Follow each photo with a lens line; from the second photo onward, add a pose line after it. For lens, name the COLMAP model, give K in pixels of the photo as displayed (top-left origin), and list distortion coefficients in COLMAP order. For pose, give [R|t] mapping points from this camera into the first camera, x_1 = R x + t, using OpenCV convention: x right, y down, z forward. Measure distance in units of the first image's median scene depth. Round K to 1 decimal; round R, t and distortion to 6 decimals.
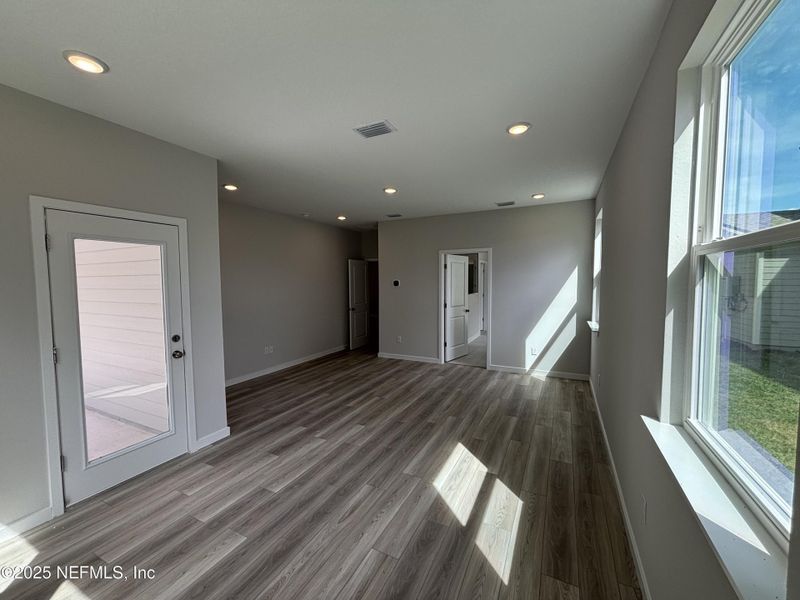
lens RADIAL K [[324.7, 0, 396.9], [0, 324.7, 299.7], [0, 0, 1]] dist [0.002157, 0.000739]
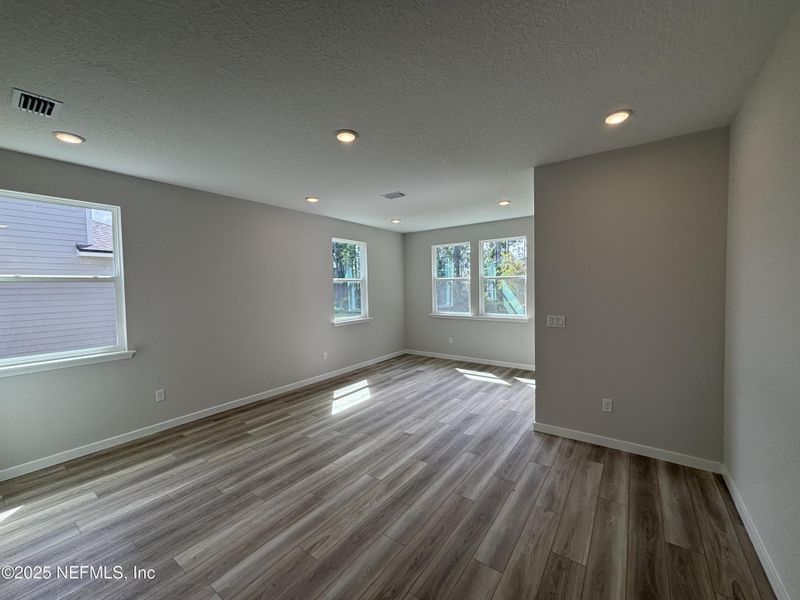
lens RADIAL K [[324.7, 0, 400.0], [0, 324.7, 298.1], [0, 0, 1]] dist [0.002157, 0.000739]
pose [[-0.987731, 0.018867, 0.155021, -0.252921], [0.034614, 0.994434, 0.099516, -0.120558], [-0.152281, 0.103661, -0.982886, 1.985944]]
